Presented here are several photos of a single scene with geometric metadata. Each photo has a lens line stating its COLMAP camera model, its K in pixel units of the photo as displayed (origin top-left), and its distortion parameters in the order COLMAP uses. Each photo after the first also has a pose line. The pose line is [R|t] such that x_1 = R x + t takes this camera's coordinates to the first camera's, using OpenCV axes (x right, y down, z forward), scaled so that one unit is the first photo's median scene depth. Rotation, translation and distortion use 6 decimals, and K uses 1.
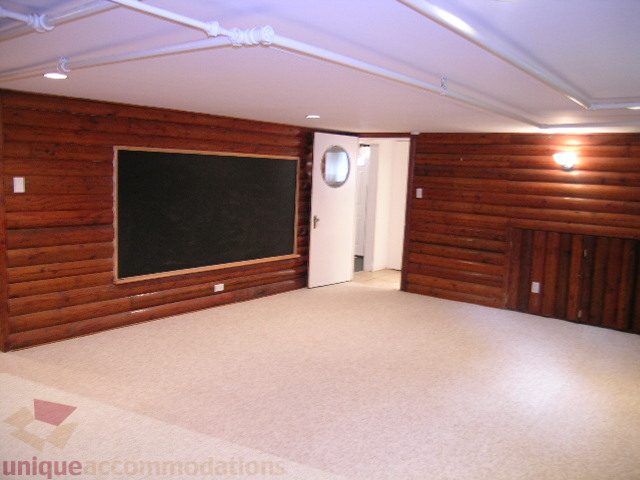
lens RADIAL K [[528.5, 0, 328.6], [0, 528.5, 238.0], [0, 0, 1]] dist [-0.134049, 0.131664]
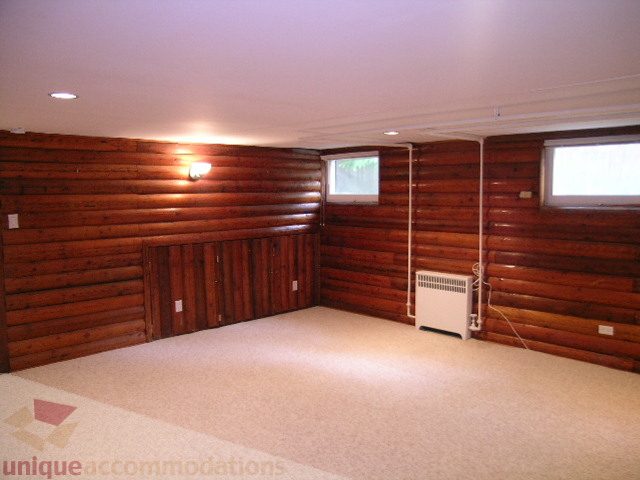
lens RADIAL K [[528.5, 0, 328.6], [0, 528.5, 238.0], [0, 0, 1]] dist [-0.134049, 0.131664]
pose [[0.141528, -0.125473, 0.981950, -0.470149], [0.139893, 0.984515, 0.105638, -0.087144], [-0.980000, 0.122417, 0.156890, 0.572795]]
